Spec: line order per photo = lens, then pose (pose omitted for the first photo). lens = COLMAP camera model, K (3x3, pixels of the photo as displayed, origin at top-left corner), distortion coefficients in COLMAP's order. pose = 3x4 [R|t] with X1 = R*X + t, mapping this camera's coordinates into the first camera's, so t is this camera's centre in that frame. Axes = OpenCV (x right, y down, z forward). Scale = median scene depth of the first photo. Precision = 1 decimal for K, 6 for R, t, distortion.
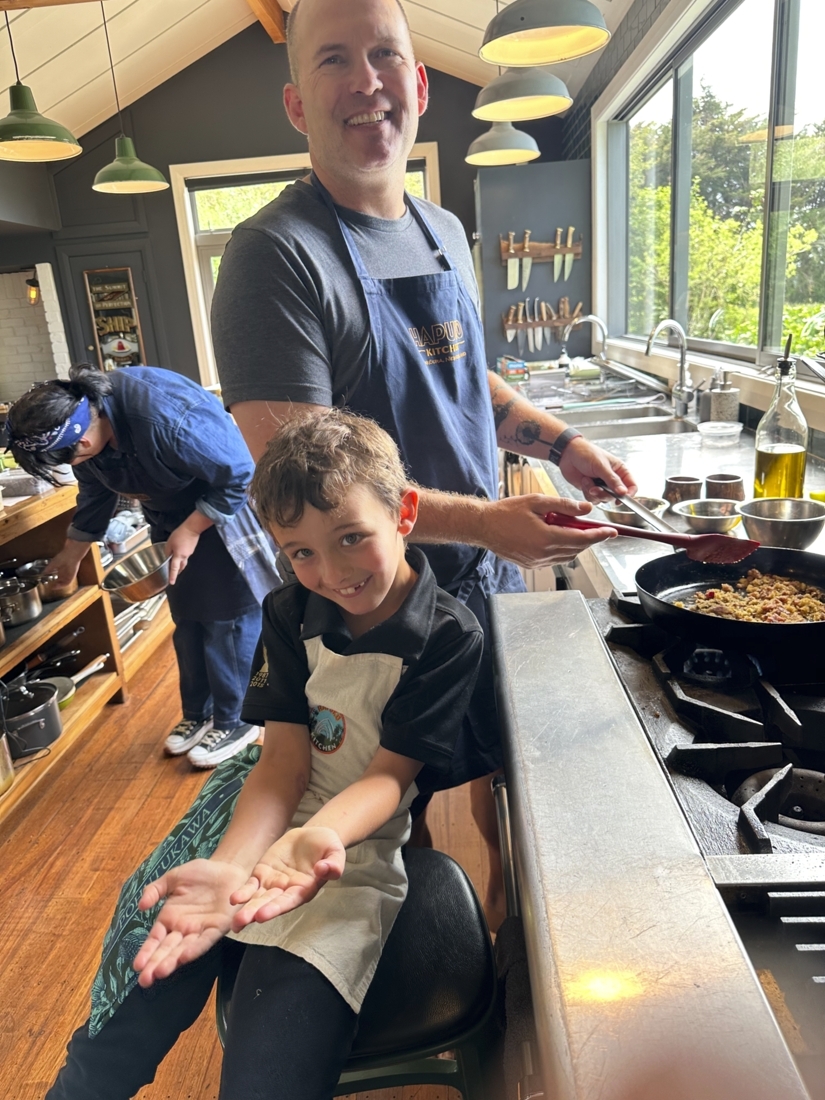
lens RADIAL K [[781.4, 0, 412.5], [0, 781.4, 550.0], [0, 0, 1]] dist [-0.000213, -0.002491]
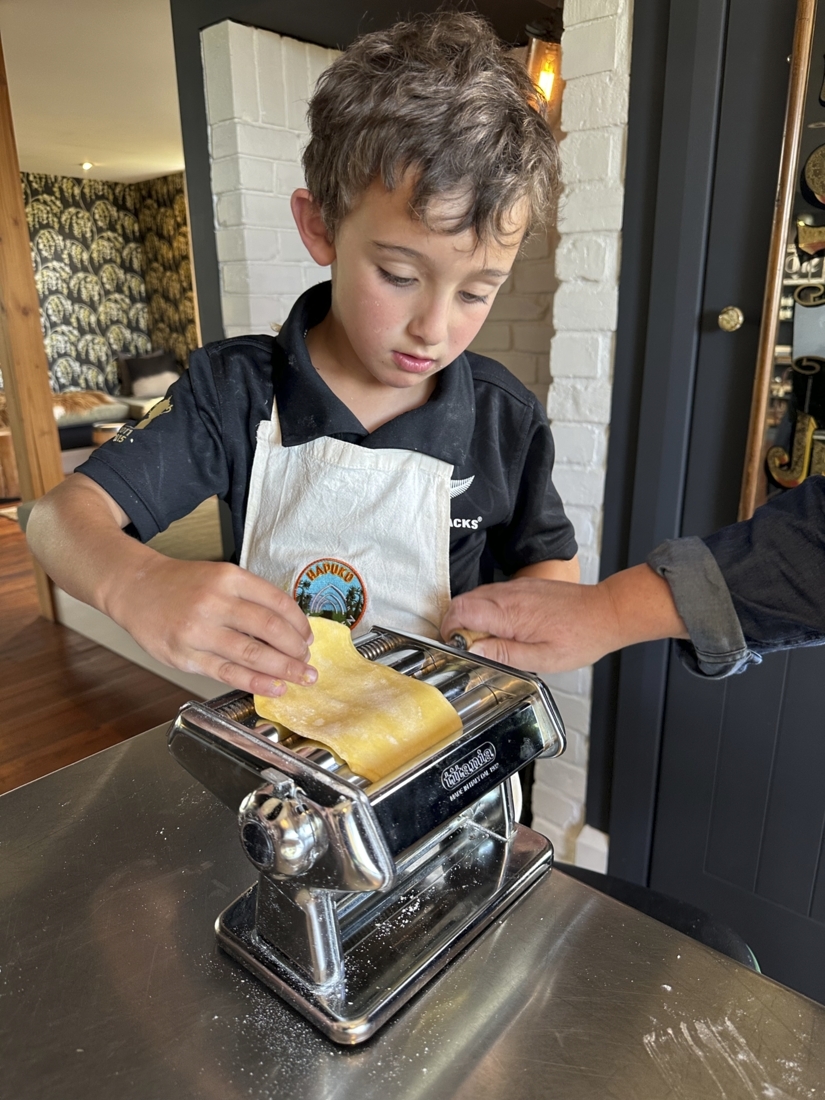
lens RADIAL K [[781.2, 0, 411.8], [0, 781.2, 572.1], [0, 0, 1]] dist [-0.024629, -0.002826]
pose [[0.782796, 0.252198, -0.568882, -0.348330], [-0.219957, 0.967316, 0.126165, -0.204531], [0.582107, 0.026368, 0.812684, 0.799638]]
